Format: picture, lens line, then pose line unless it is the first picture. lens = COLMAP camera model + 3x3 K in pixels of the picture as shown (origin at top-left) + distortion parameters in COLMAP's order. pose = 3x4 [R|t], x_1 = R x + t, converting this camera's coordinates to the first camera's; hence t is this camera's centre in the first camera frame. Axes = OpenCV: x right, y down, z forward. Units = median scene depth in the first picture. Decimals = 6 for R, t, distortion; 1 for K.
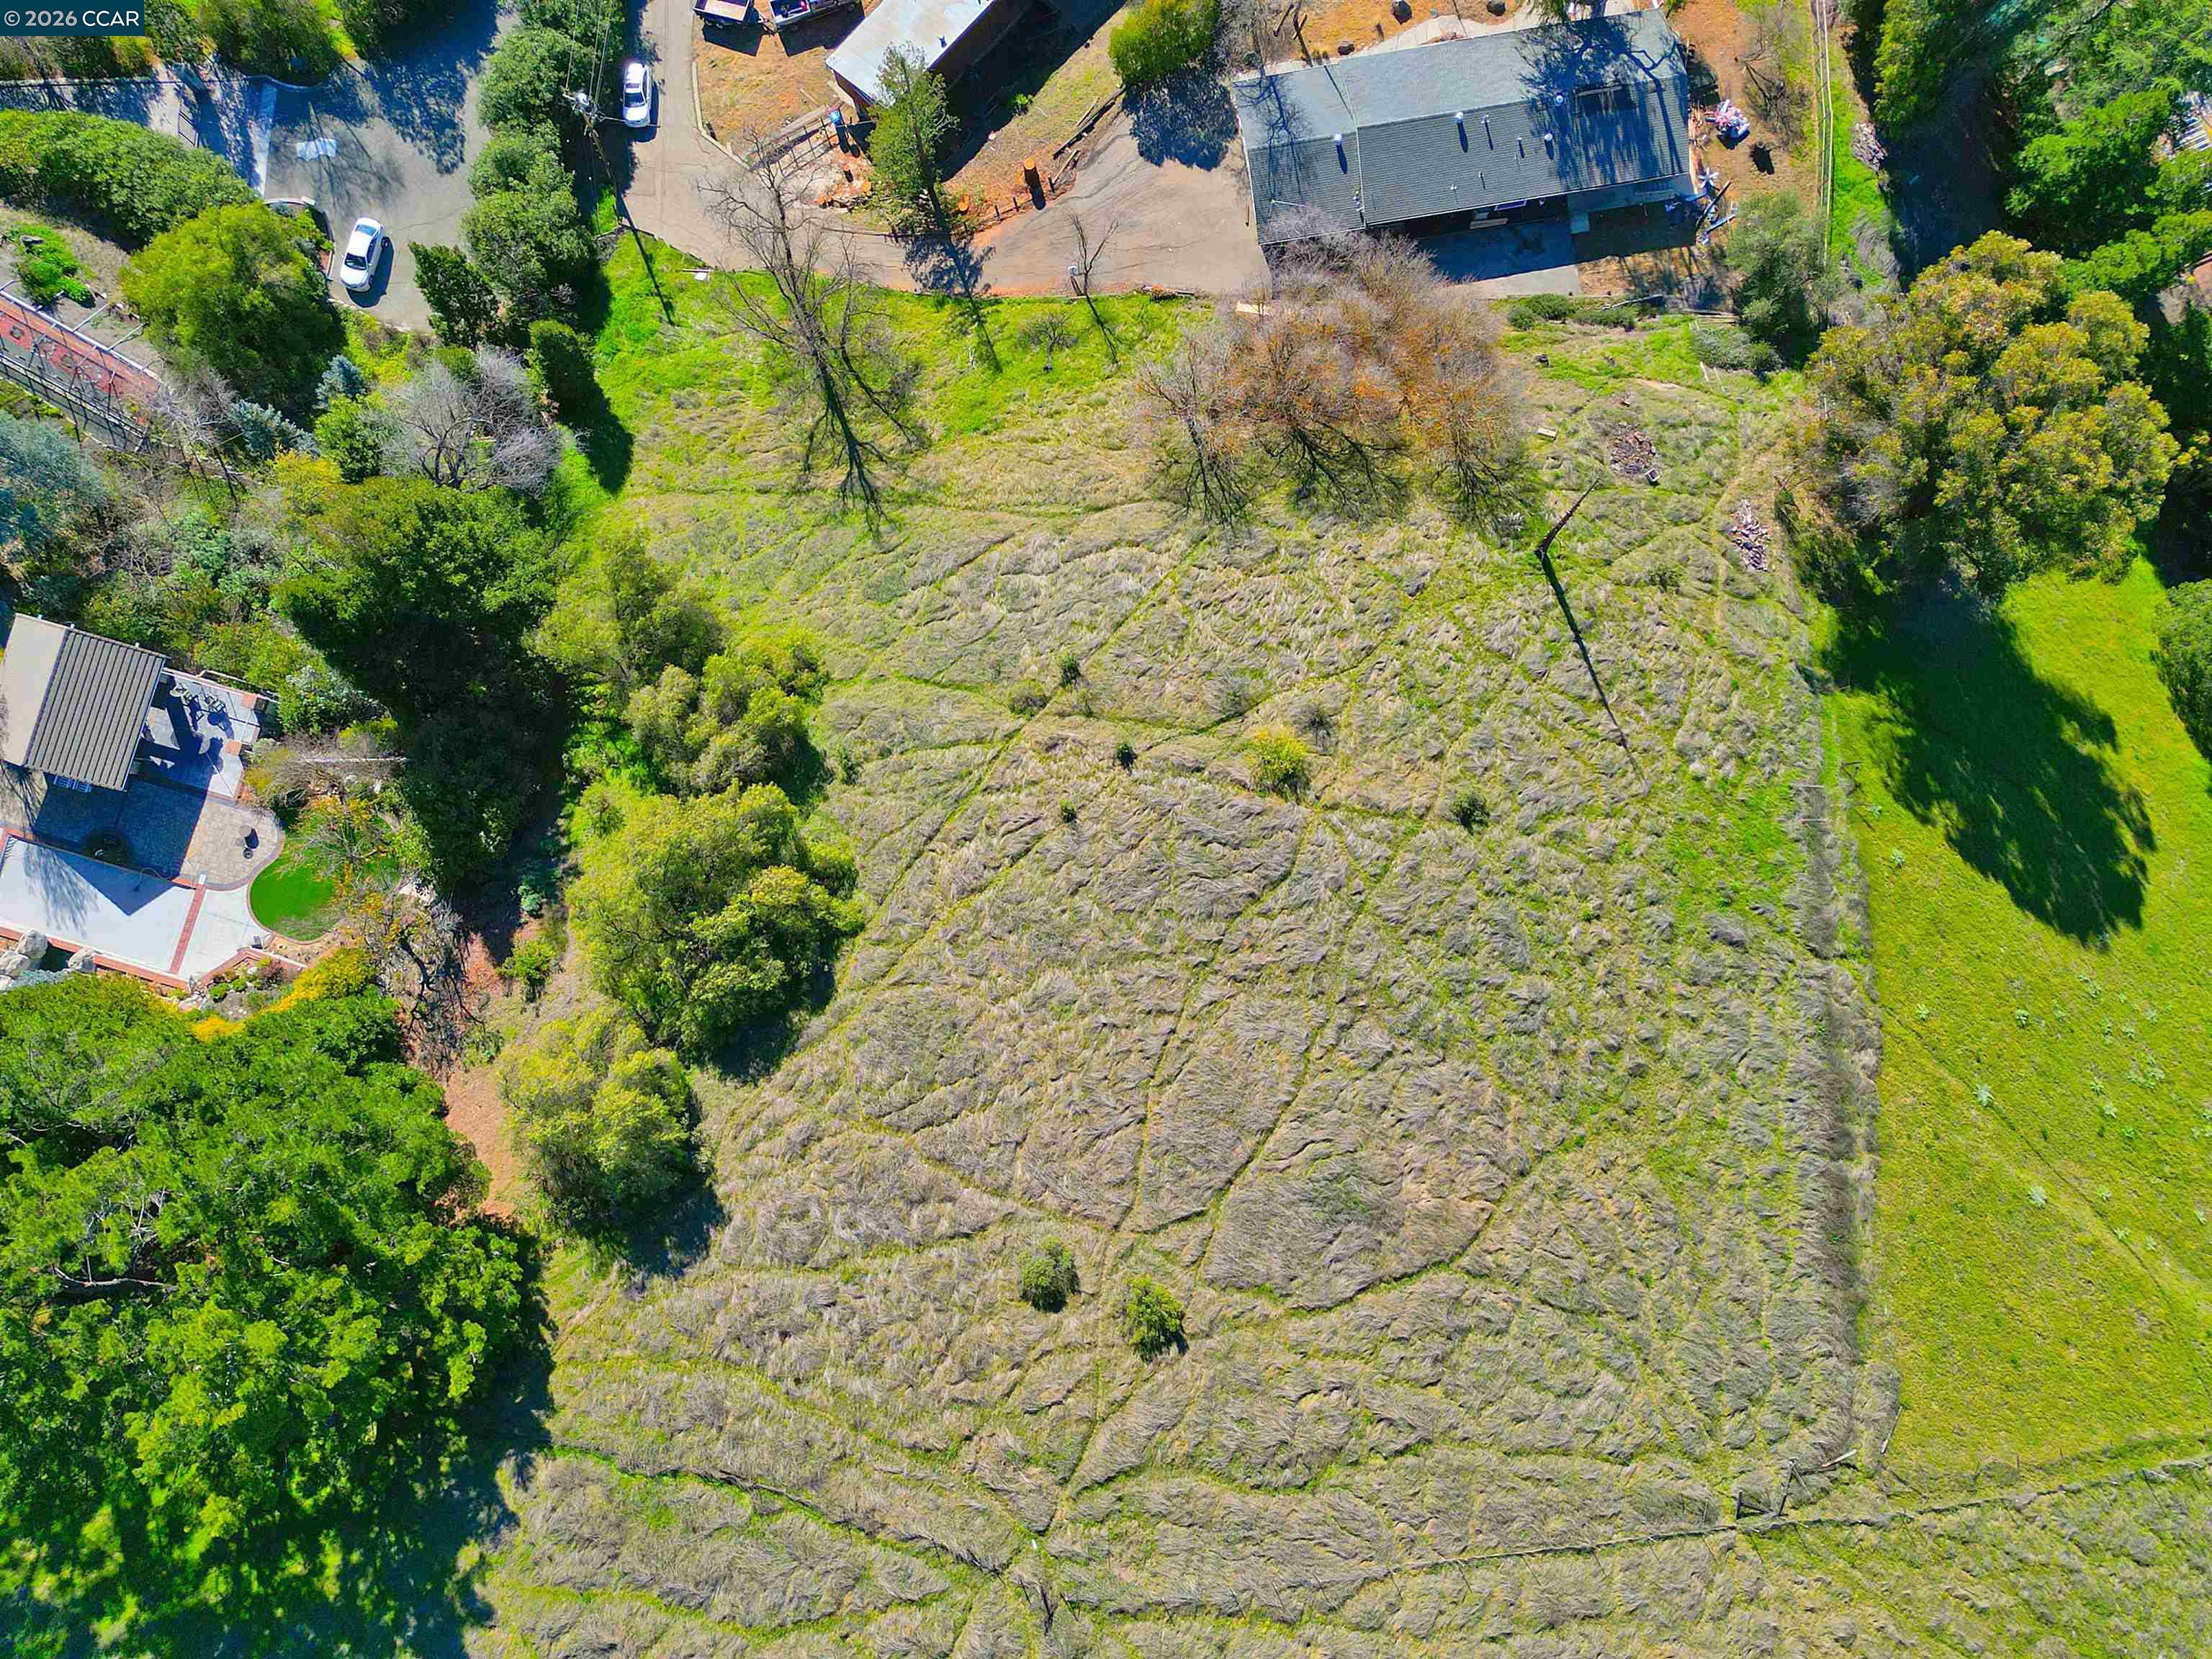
lens RADIAL K [[1543.2, 0, 1096.0], [0, 1543.2, 823.5], [0, 0, 1]] dist [0.084842, -0.092252]
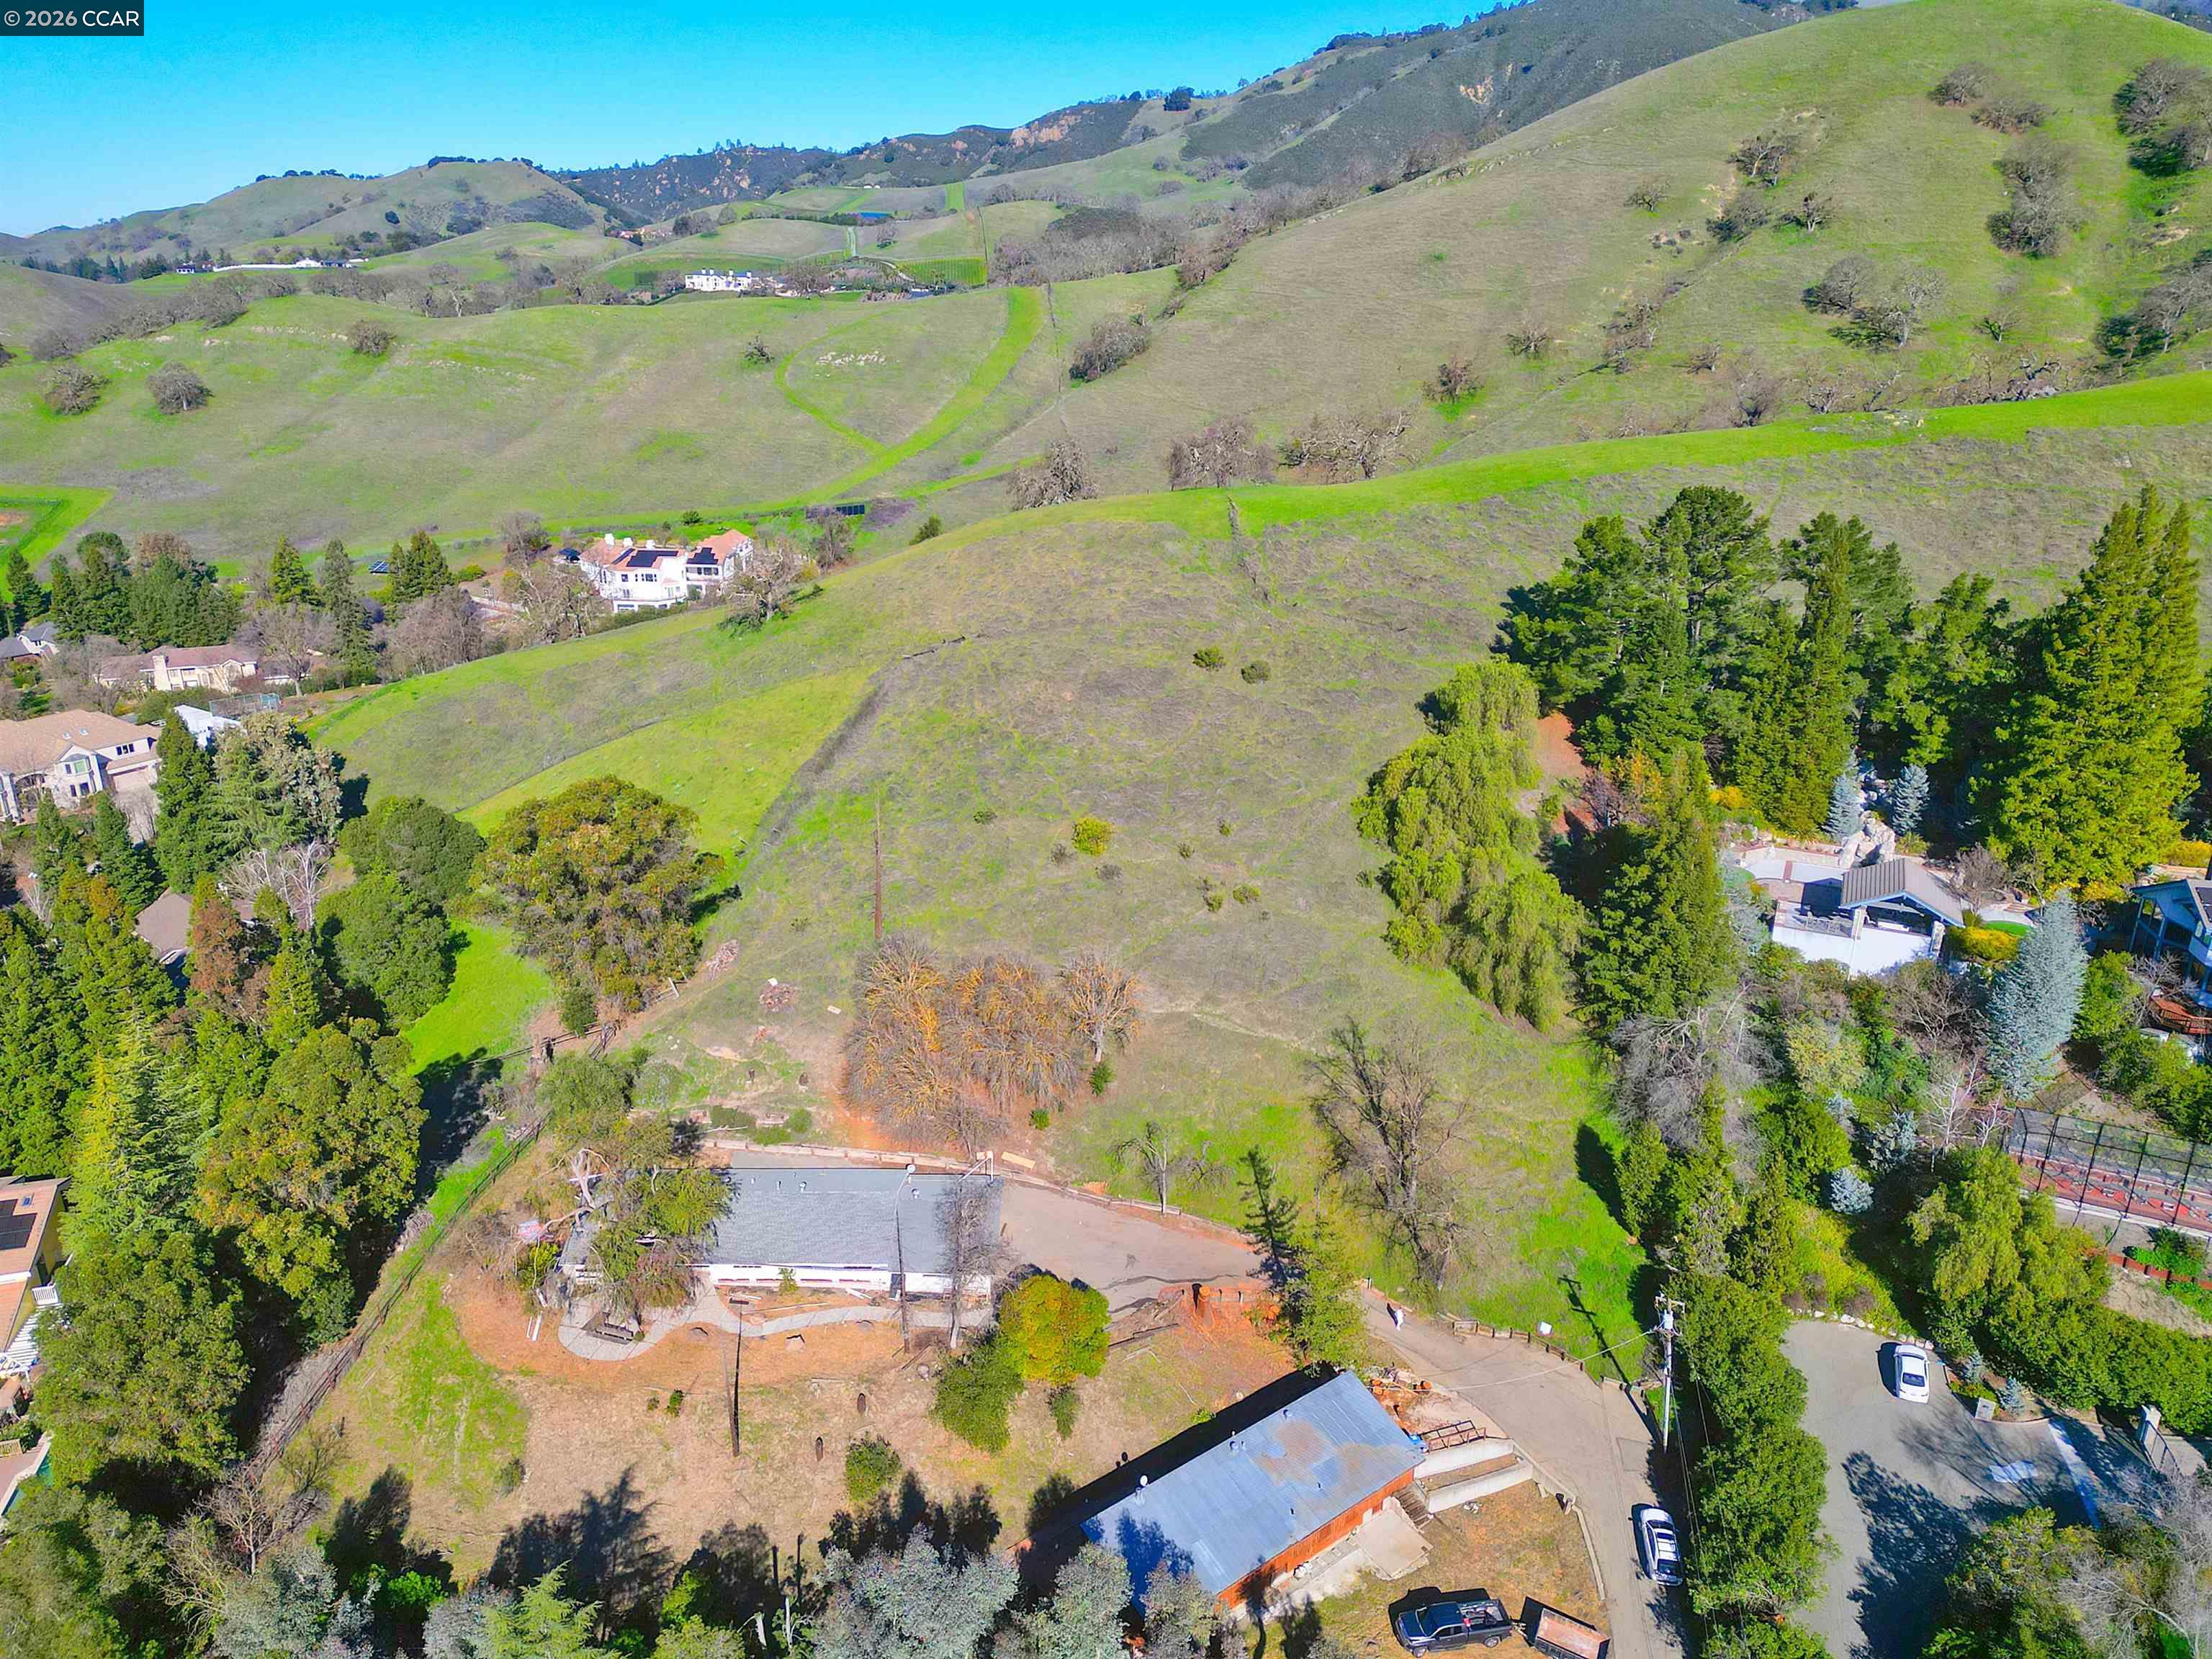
lens RADIAL K [[1543.2, 0, 1096.0], [0, 1543.2, 823.5], [0, 0, 1]] dist [0.084842, -0.092252]
pose [[-0.985085, -0.047566, 0.165361, -0.120812], [0.172013, -0.296236, 0.939497, -1.235882], [0.004298, 0.953929, 0.300000, 0.396391]]
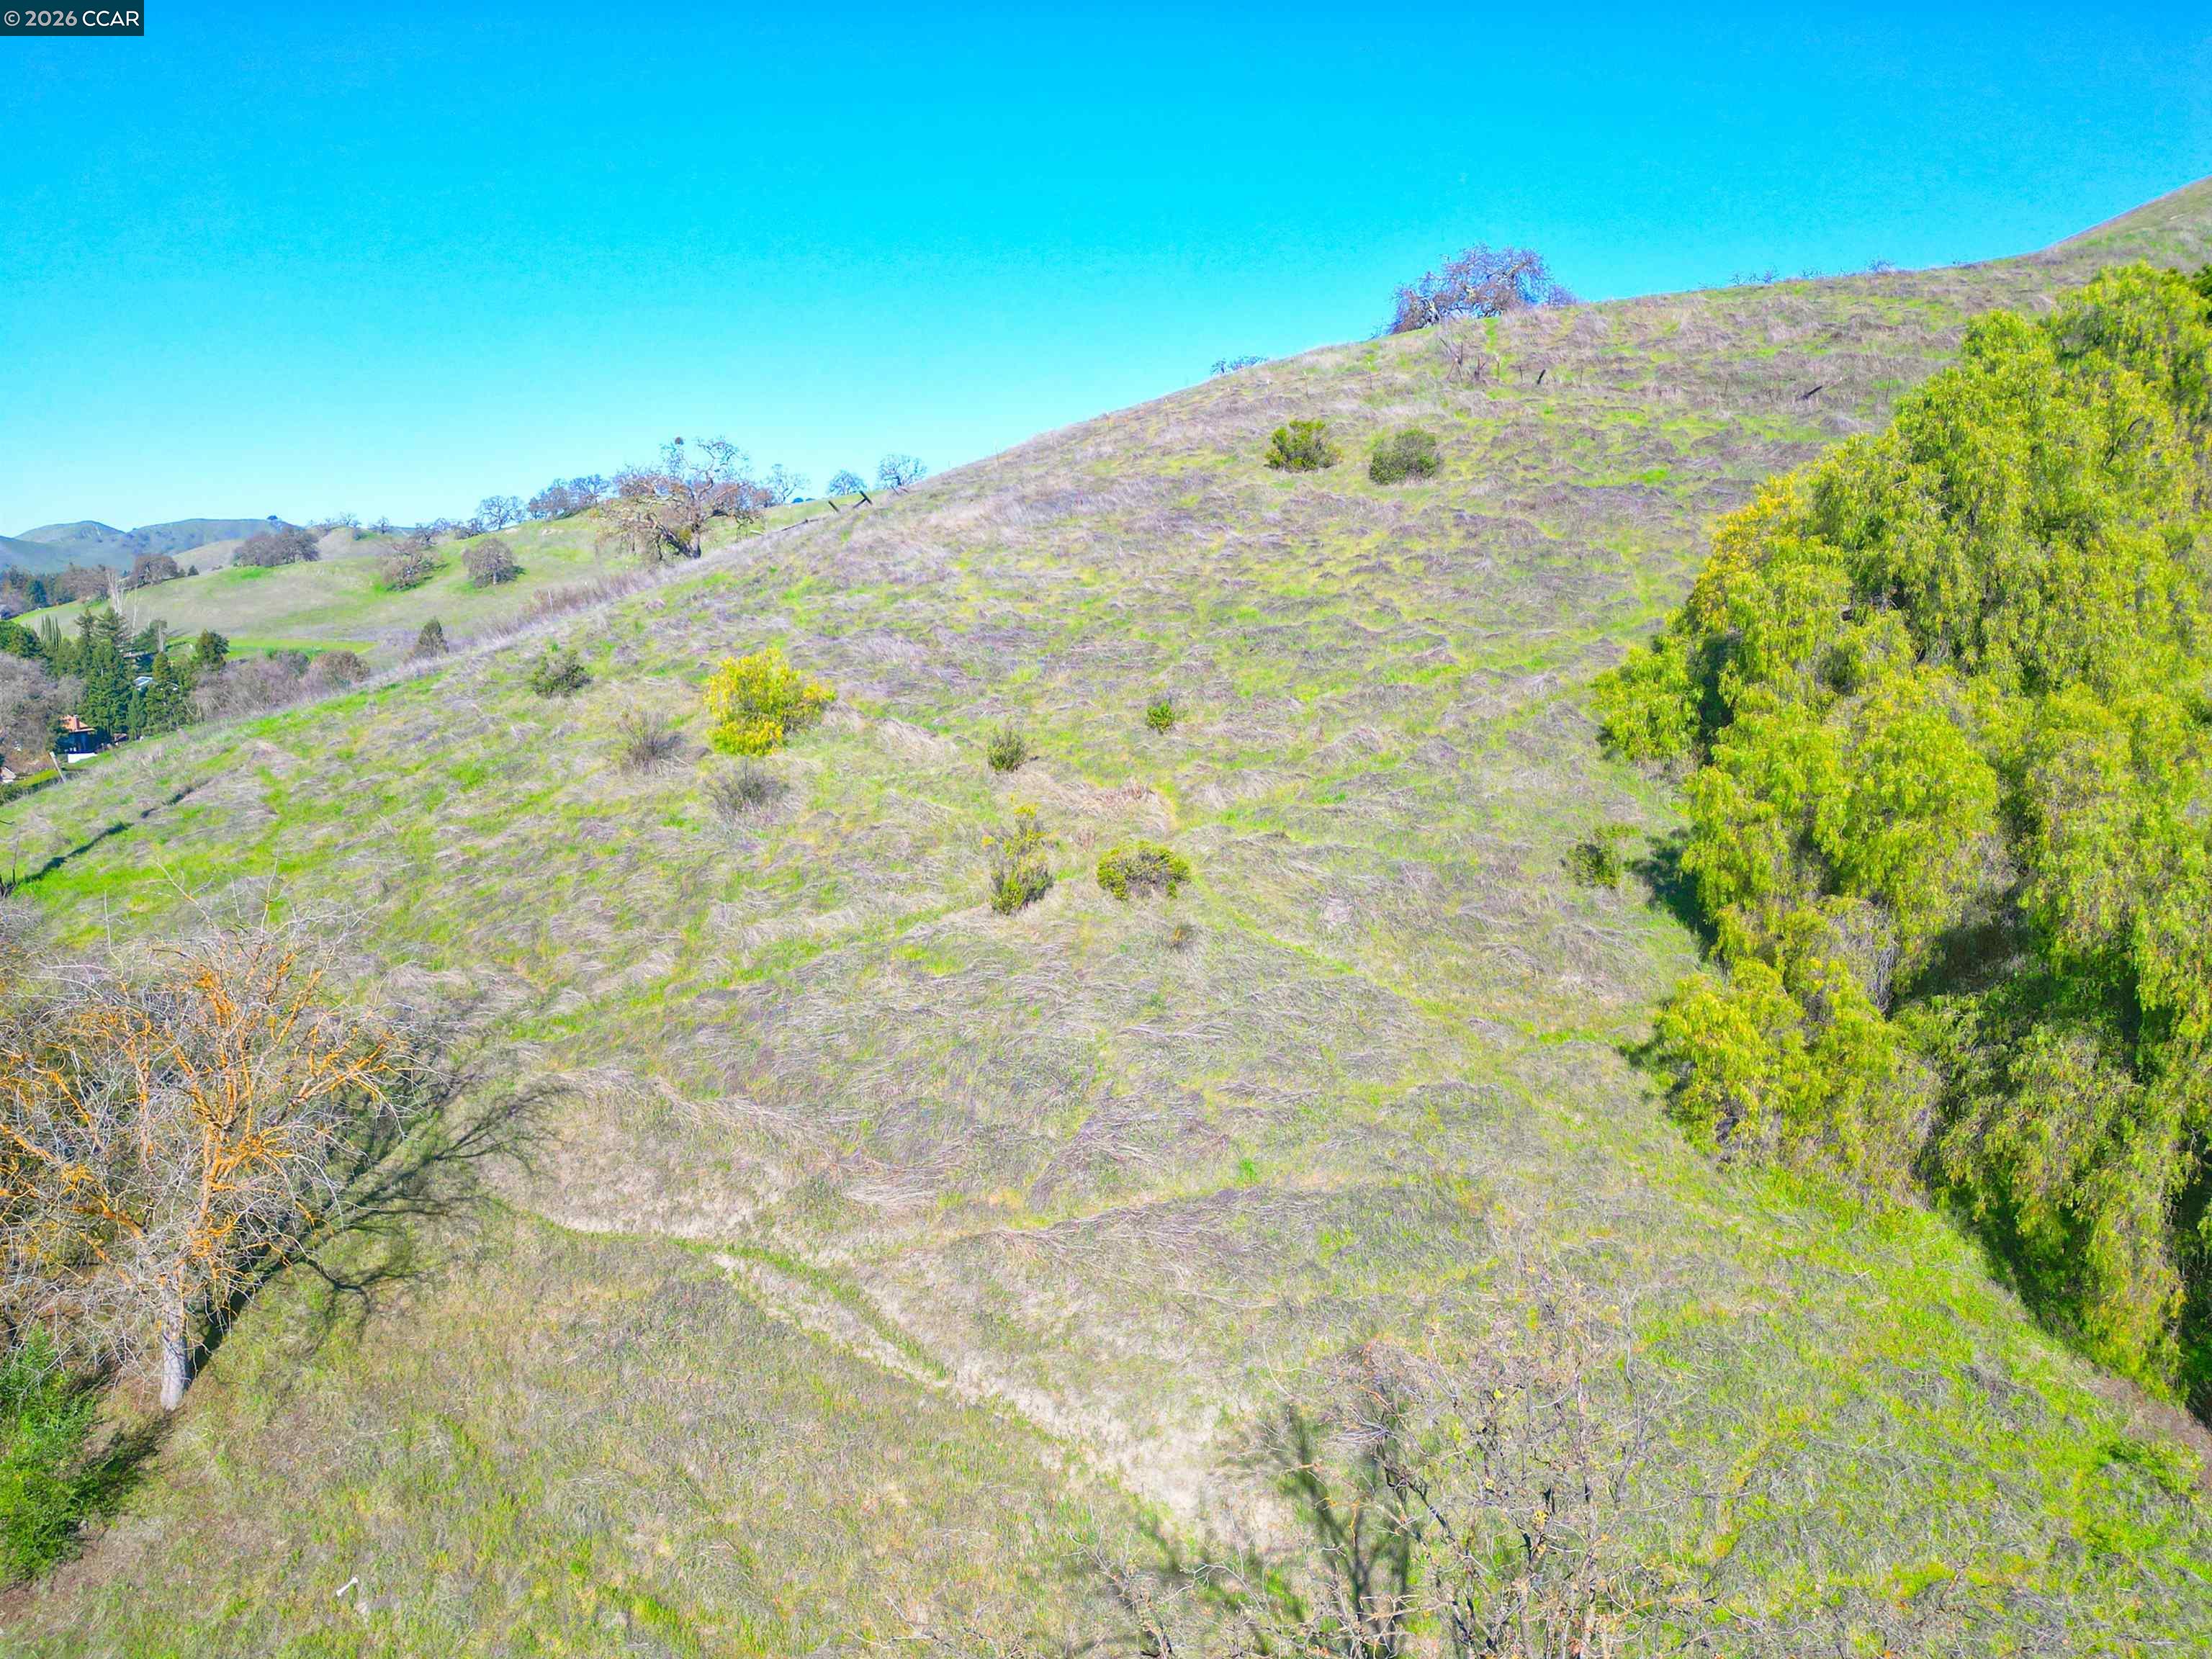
lens RADIAL K [[1543.2, 0, 1096.0], [0, 1543.2, 823.5], [0, 0, 1]] dist [0.084842, -0.092252]
pose [[-0.900272, -0.062680, 0.430792, -0.179769], [0.435002, -0.091271, 0.895792, -0.389509], [-0.016829, 0.993852, 0.109435, 0.773045]]
